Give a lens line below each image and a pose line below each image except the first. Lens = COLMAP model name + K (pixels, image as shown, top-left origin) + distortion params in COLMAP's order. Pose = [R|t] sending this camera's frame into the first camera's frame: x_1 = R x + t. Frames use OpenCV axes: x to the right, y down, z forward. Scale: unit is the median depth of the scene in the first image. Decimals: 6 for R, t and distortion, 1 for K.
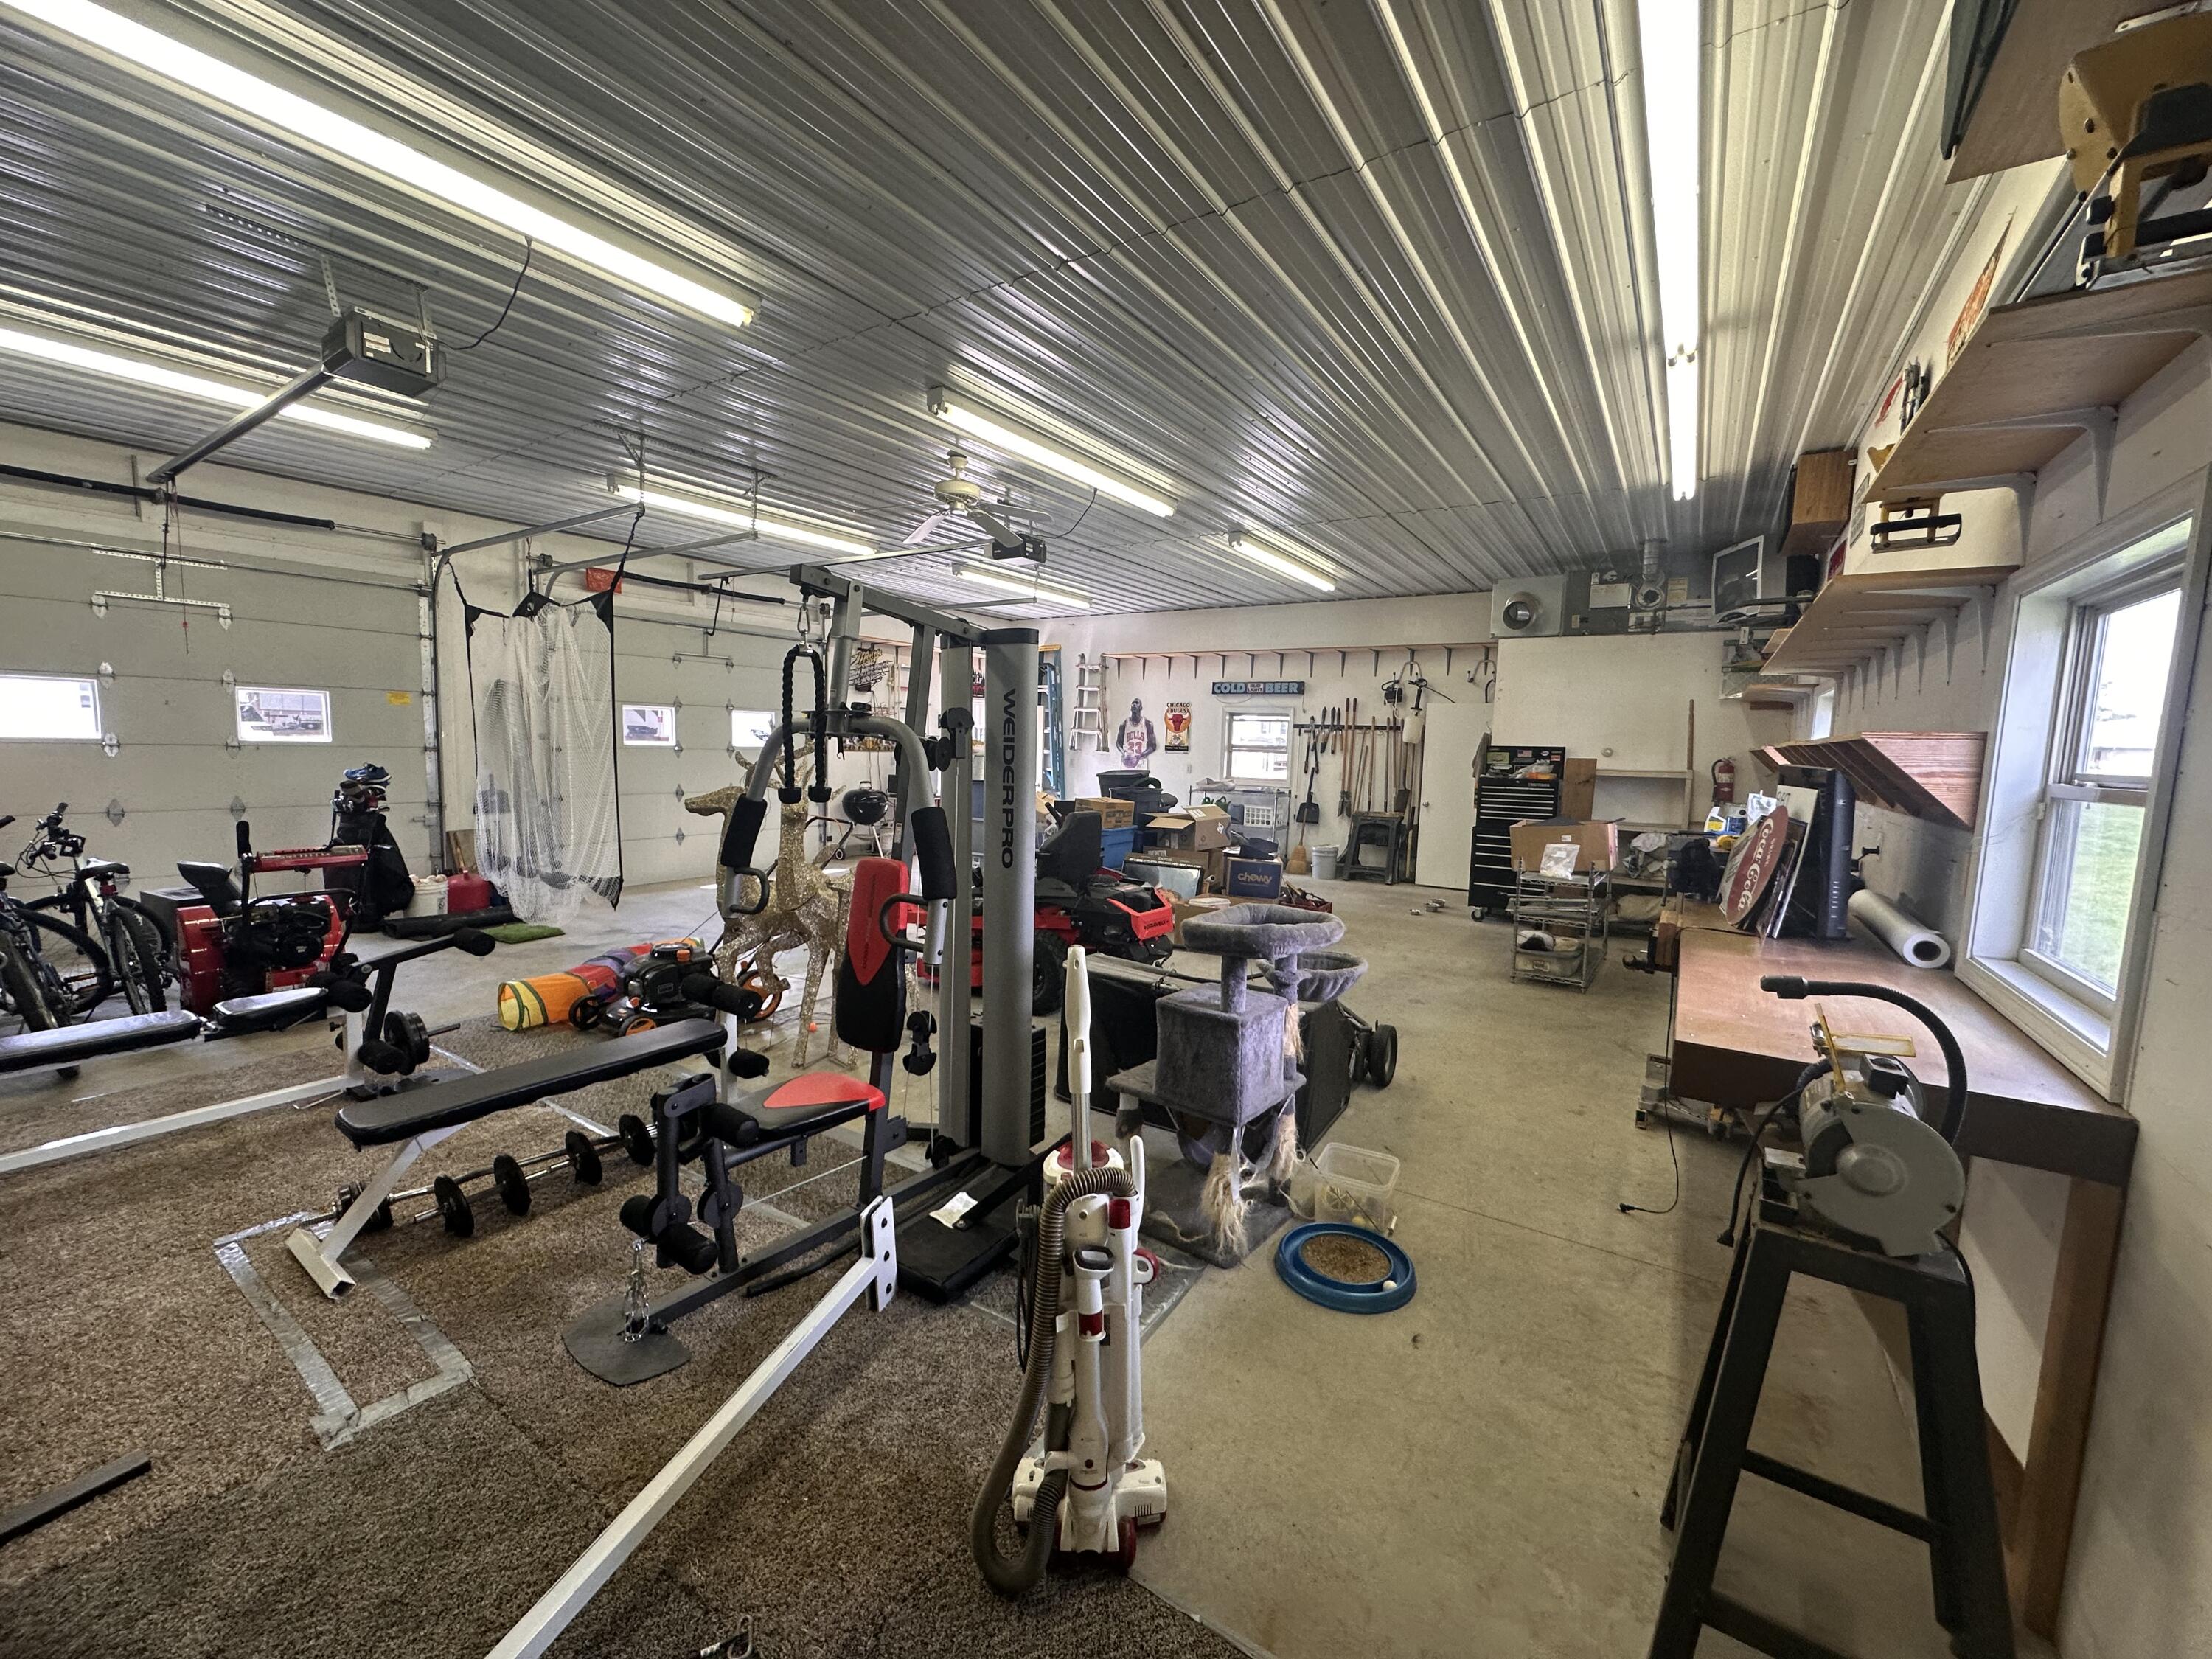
lens RADIAL K [[877.9, 0, 1106.0], [0, 877.9, 829.5], [0, 0, 1]] dist [0.000230, 0.000091]
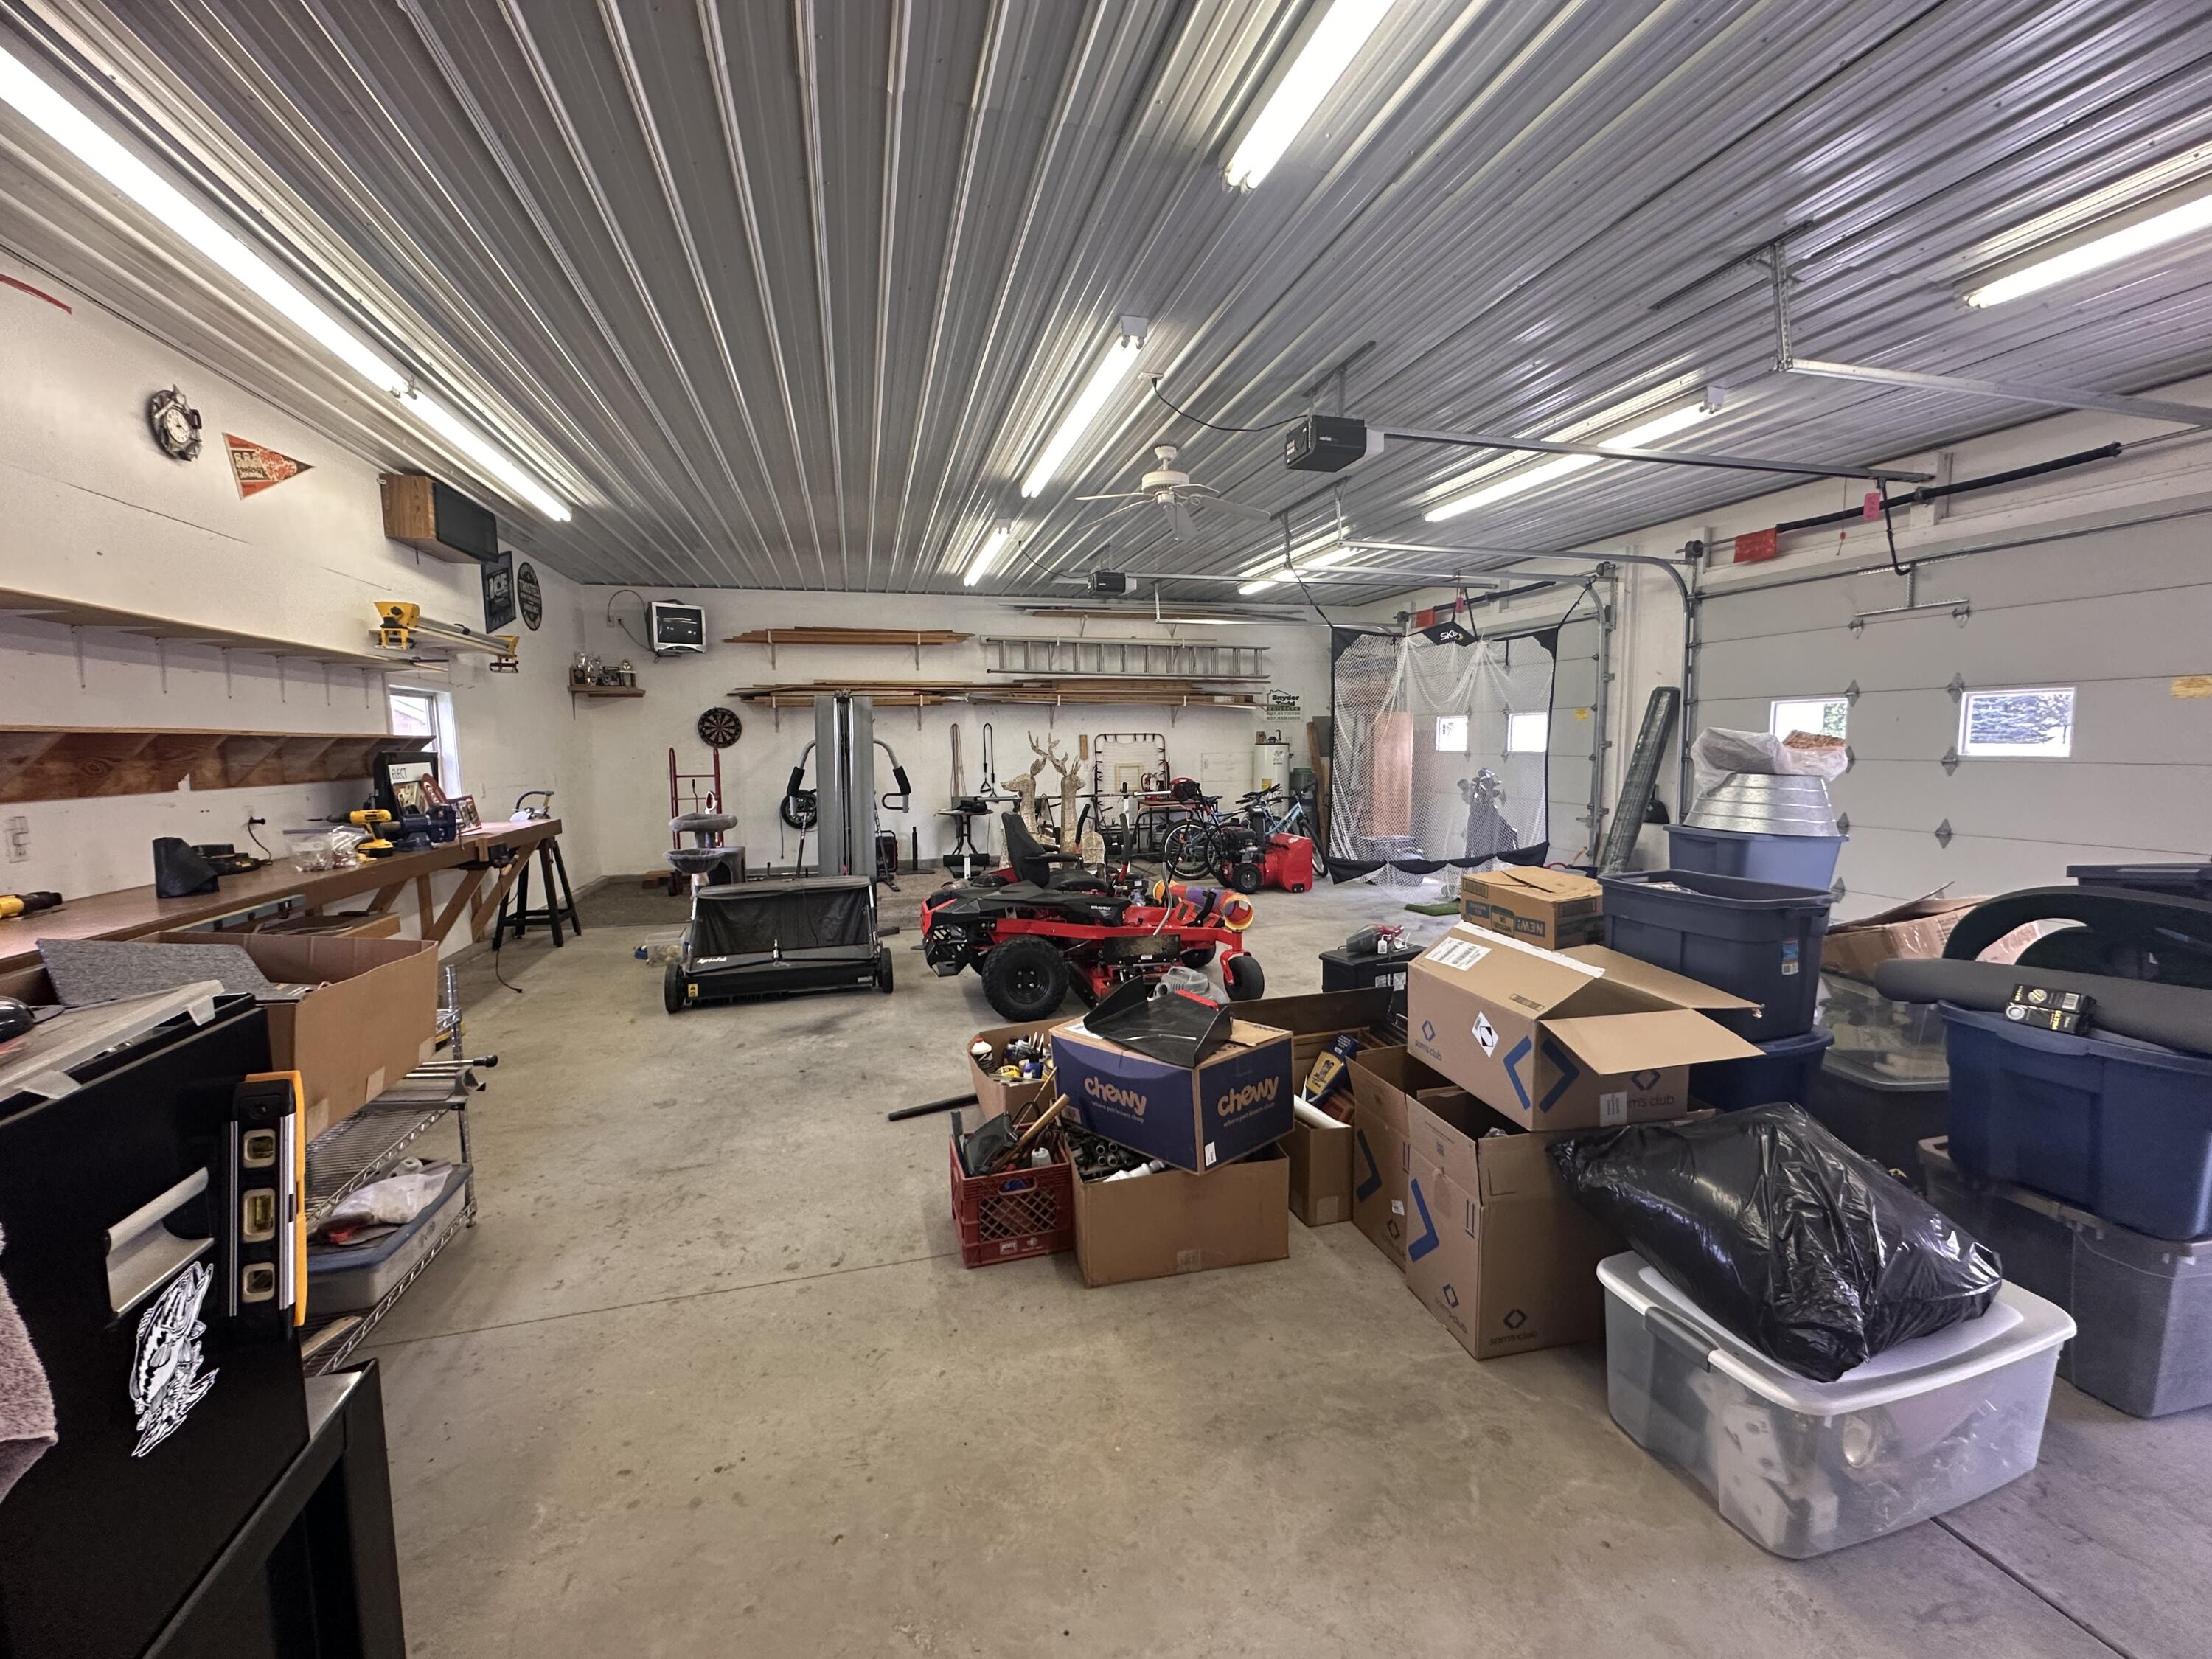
lens RADIAL K [[877.9, 0, 1106.0], [0, 877.9, 829.5], [0, 0, 1]] dist [0.000230, 0.000091]
pose [[-0.666130, 0.059713, -0.743442, 0.377634], [-0.076075, 0.986151, 0.147371, -0.094223], [0.741946, 0.154725, -0.652362, 1.012100]]
